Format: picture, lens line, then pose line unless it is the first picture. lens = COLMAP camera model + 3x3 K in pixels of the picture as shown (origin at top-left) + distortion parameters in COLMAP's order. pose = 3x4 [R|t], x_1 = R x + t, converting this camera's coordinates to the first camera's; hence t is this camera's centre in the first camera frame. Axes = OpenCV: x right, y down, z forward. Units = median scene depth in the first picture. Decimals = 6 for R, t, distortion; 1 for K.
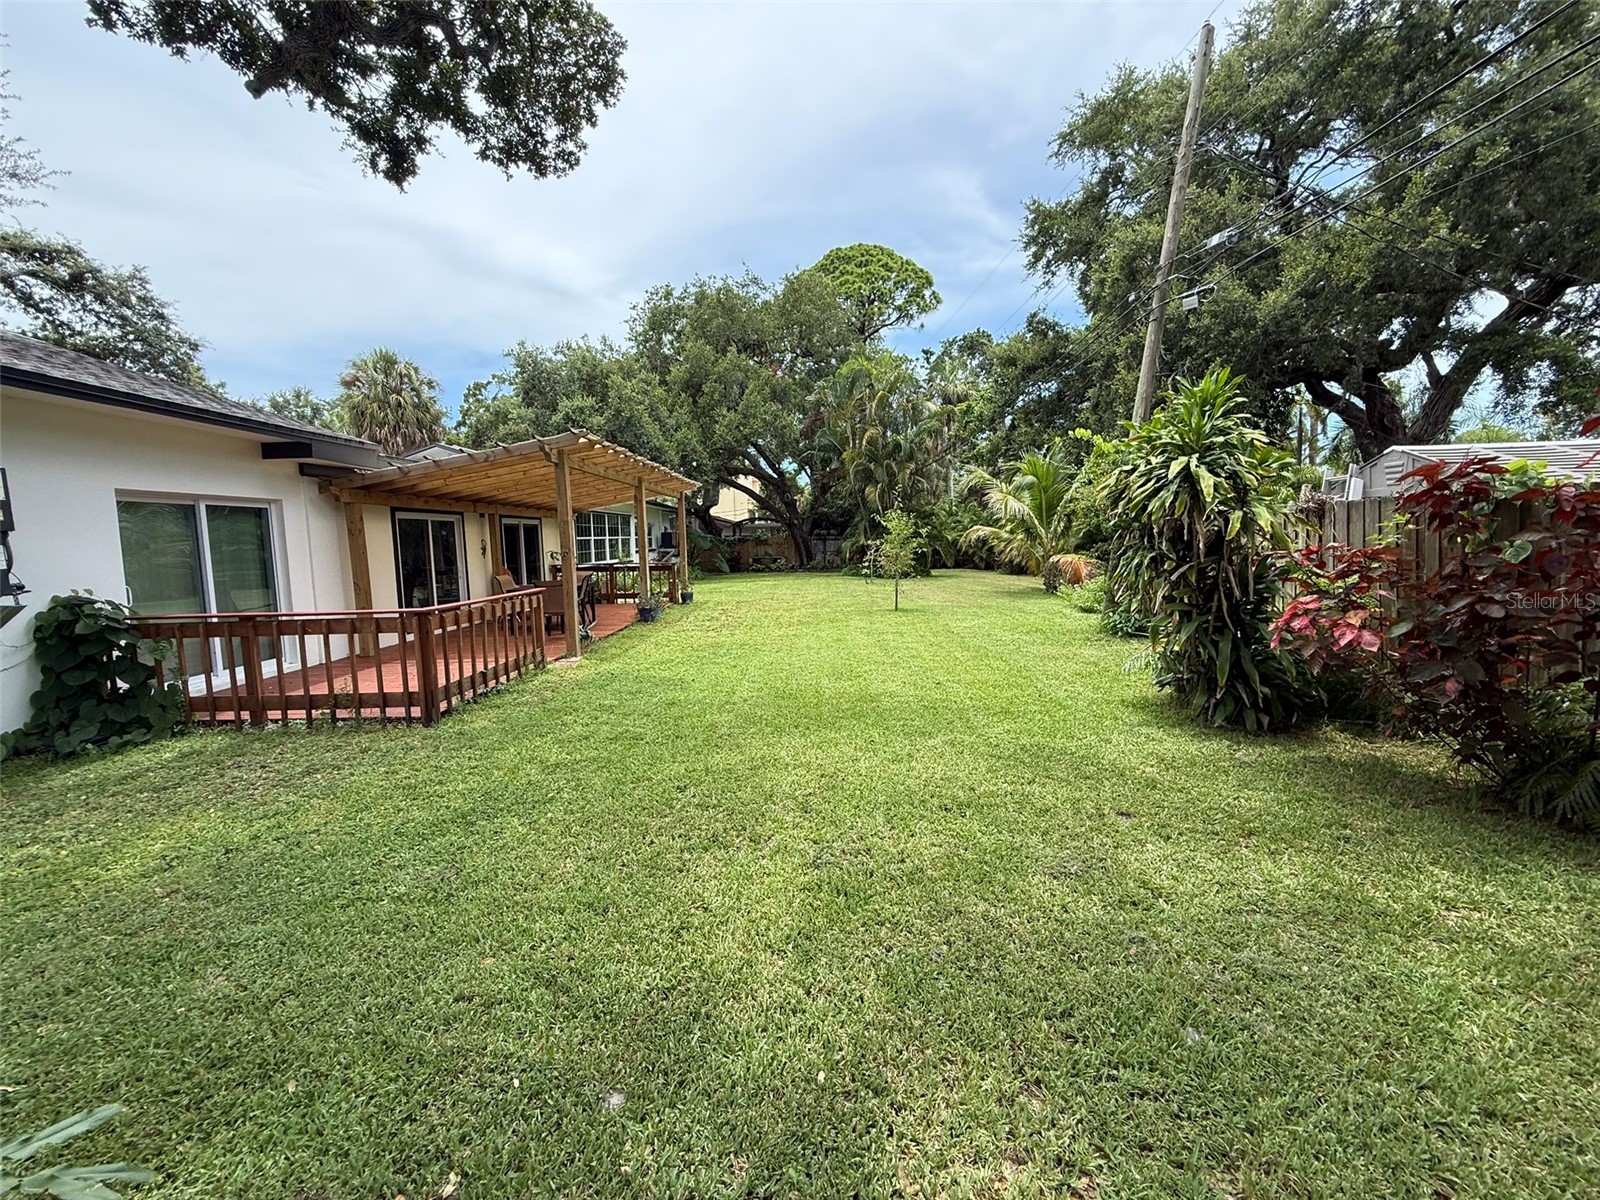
lens RADIAL K [[635.1, 0, 794.3], [0, 635.1, 598.1], [0, 0, 1]] dist [-0.001157, 0.000262]
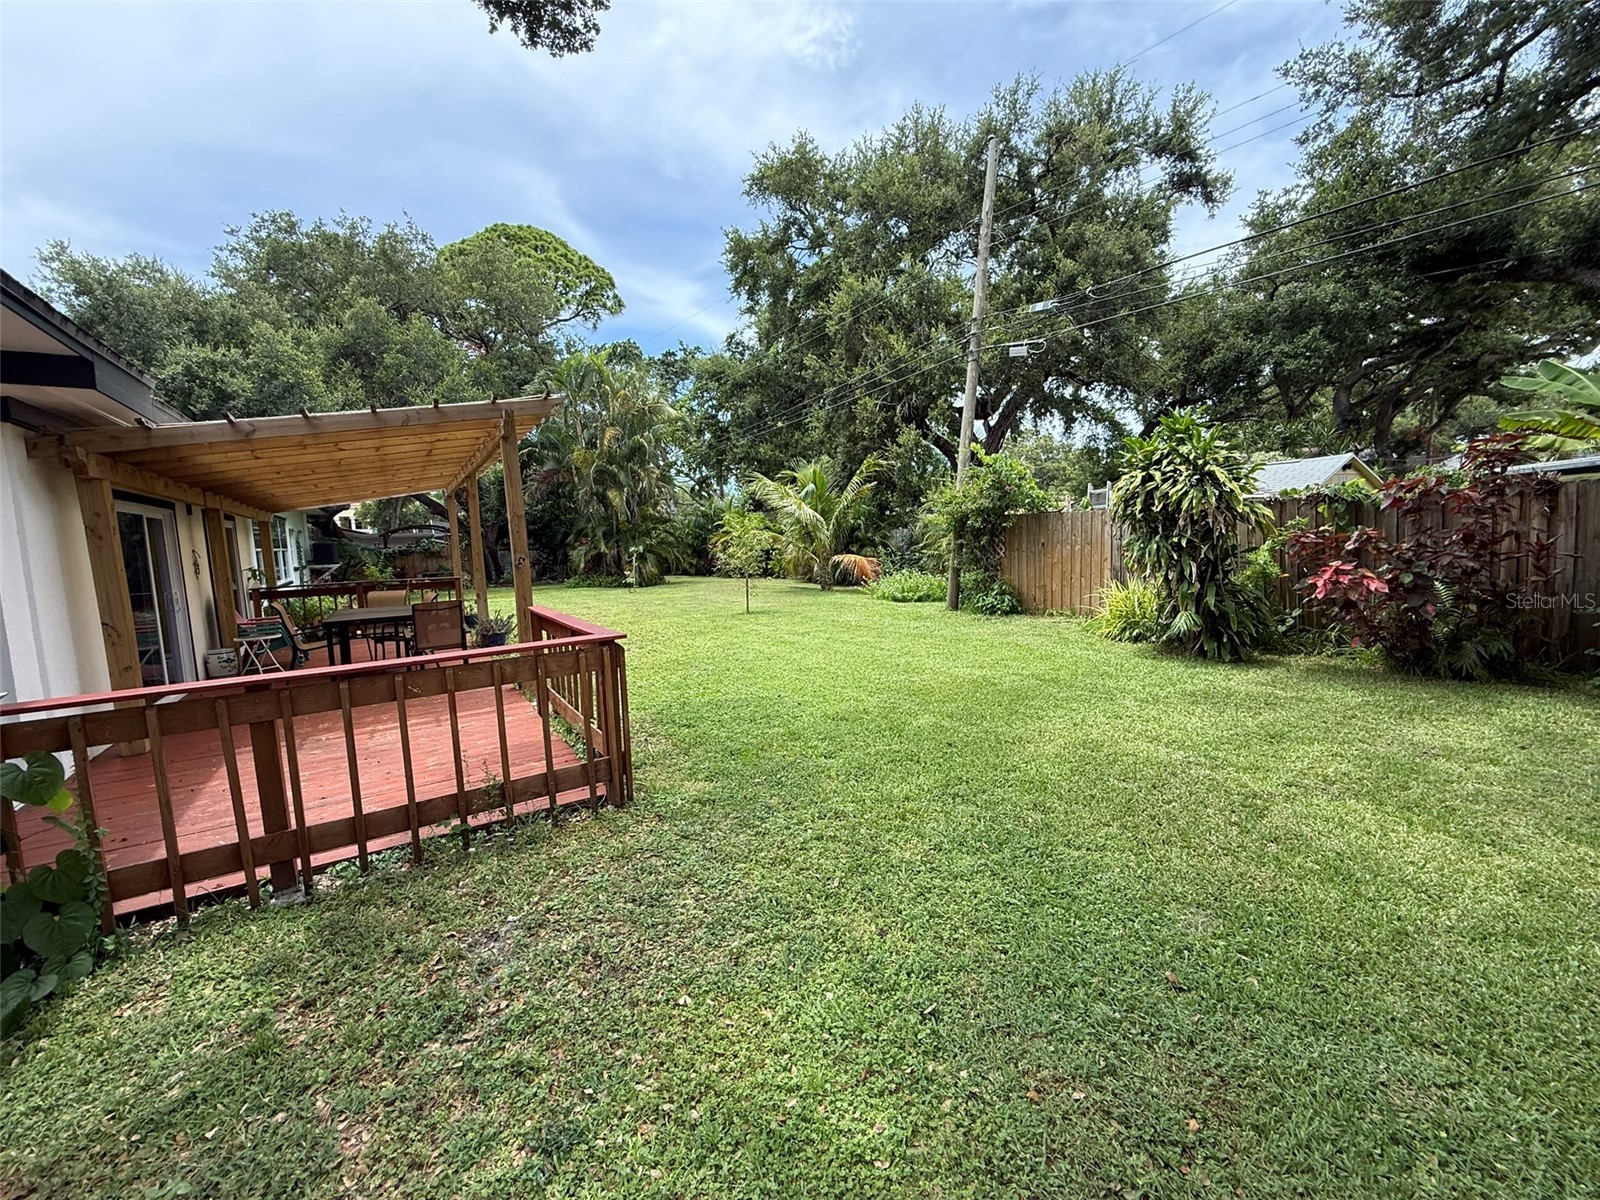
lens RADIAL K [[635.1, 0, 796.4], [0, 635.1, 597.4], [0, 0, 1]] dist [-0.001157, 0.000262]
pose [[0.827955, -0.061691, 0.557391, -0.175127], [0.071681, 0.997420, 0.003916, -0.002028], [-0.556194, 0.036712, 0.830241, 0.072181]]
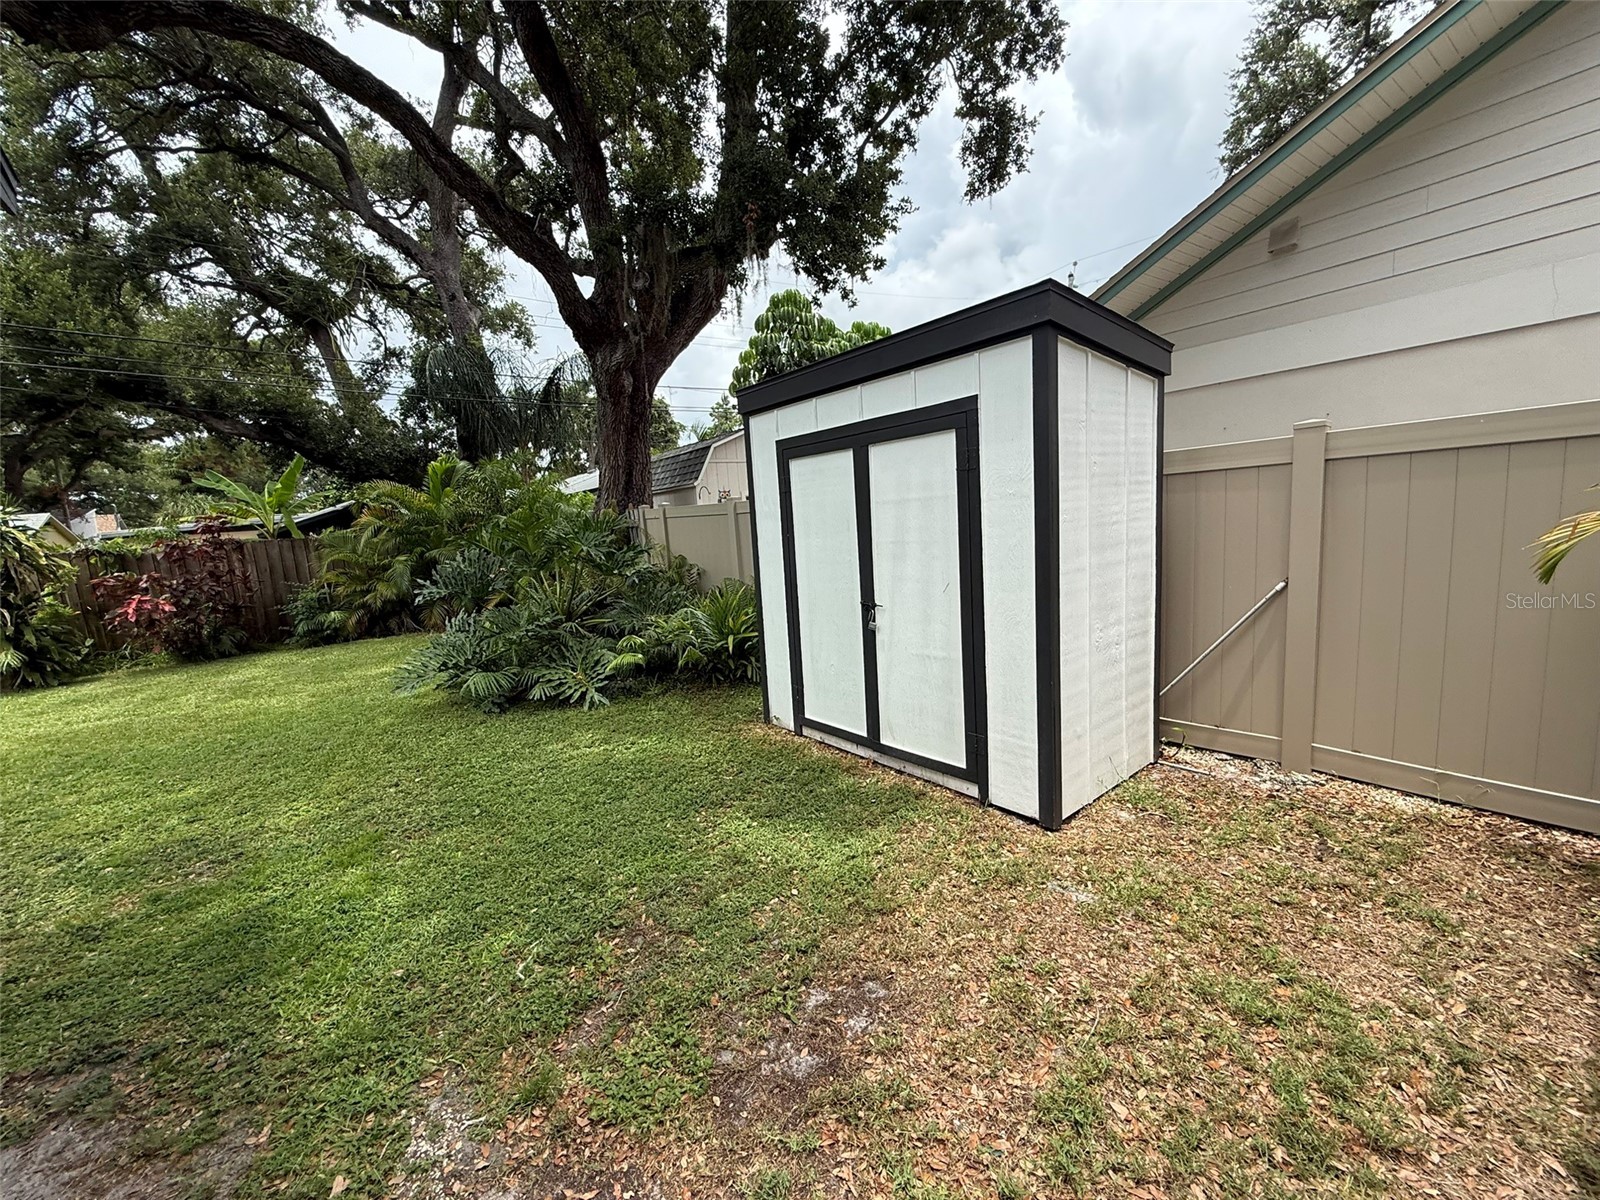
lens RADIAL K [[635.1, 0, 793.7], [0, 635.1, 598.1], [0, 0, 1]] dist [-0.001157, 0.000262]
pose [[-0.627880, -0.034623, 0.777540, -0.375142], [0.154797, 0.973497, 0.168351, -0.001234], [-0.762761, 0.226065, -0.605879, 0.092986]]
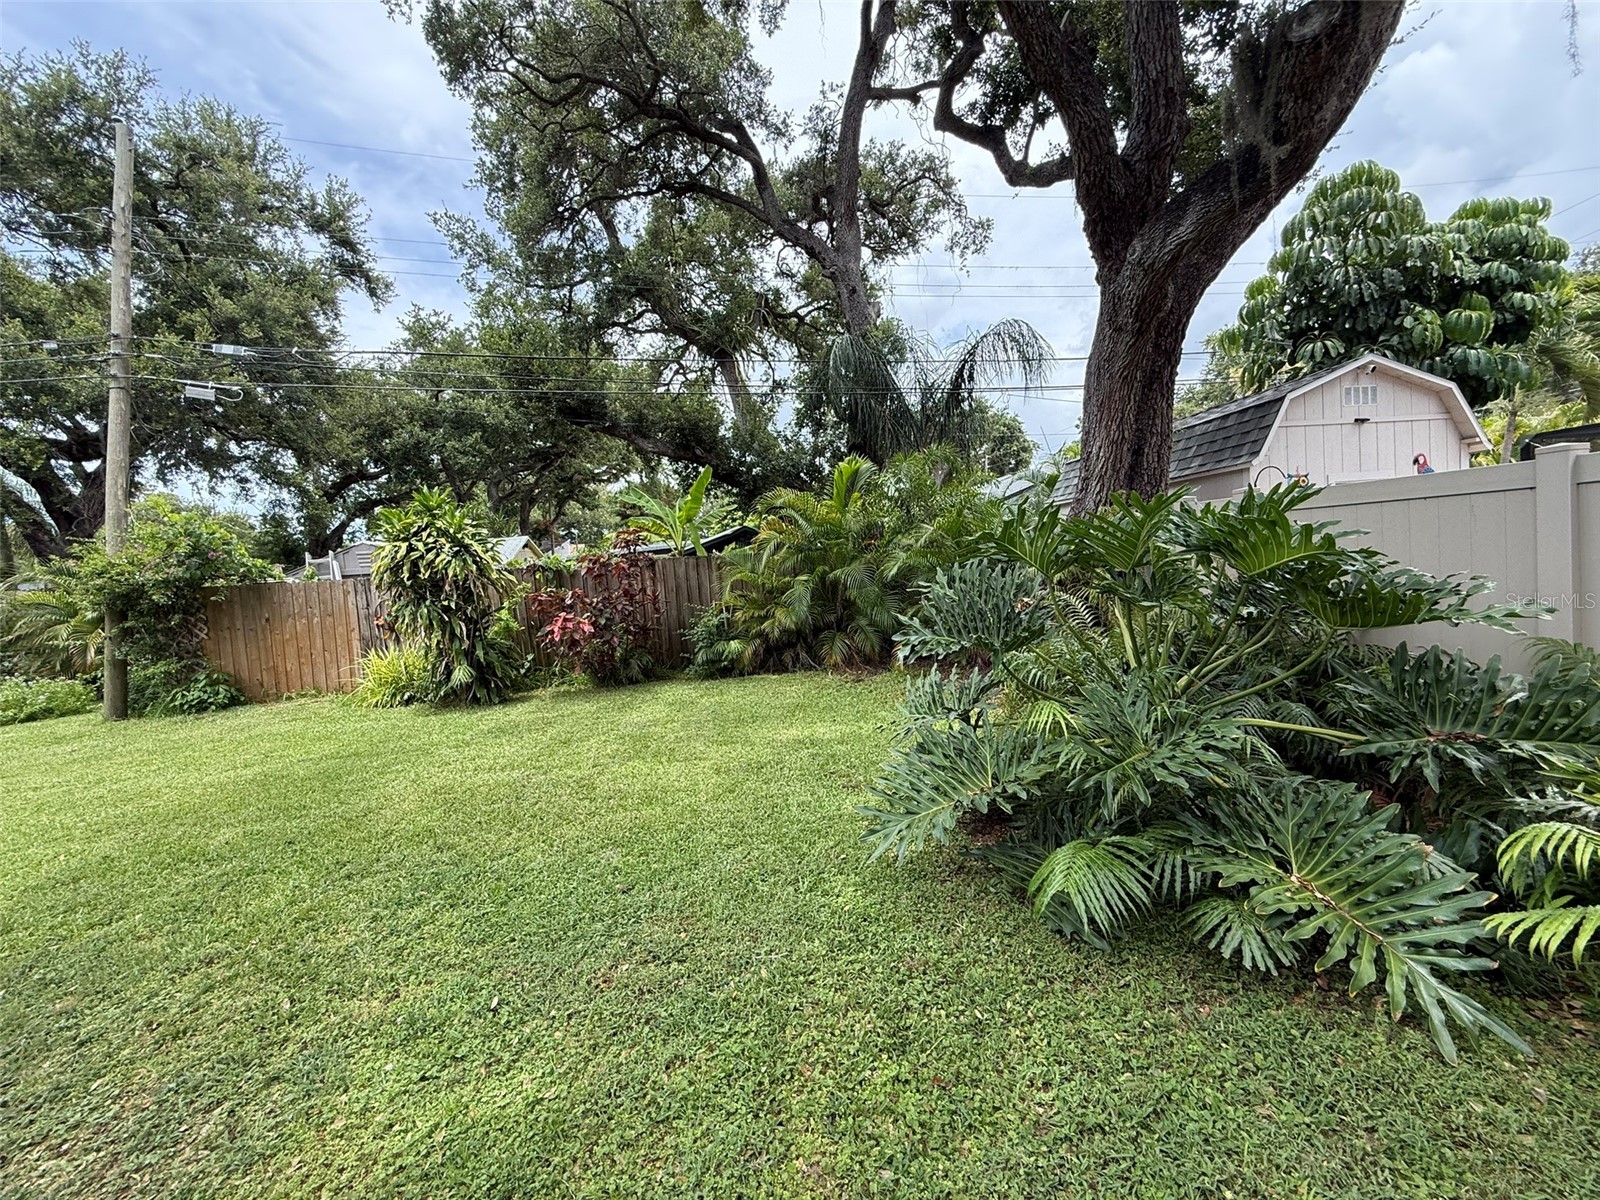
lens RADIAL K [[635.1, 0, 792.2], [0, 635.1, 598.7], [0, 0, 1]] dist [-0.001157, 0.000262]
pose [[-0.175554, -0.014011, 0.984370, -0.216651], [0.163926, 0.985524, 0.043262, -0.002048], [-0.970726, 0.168958, -0.170716, 0.097065]]
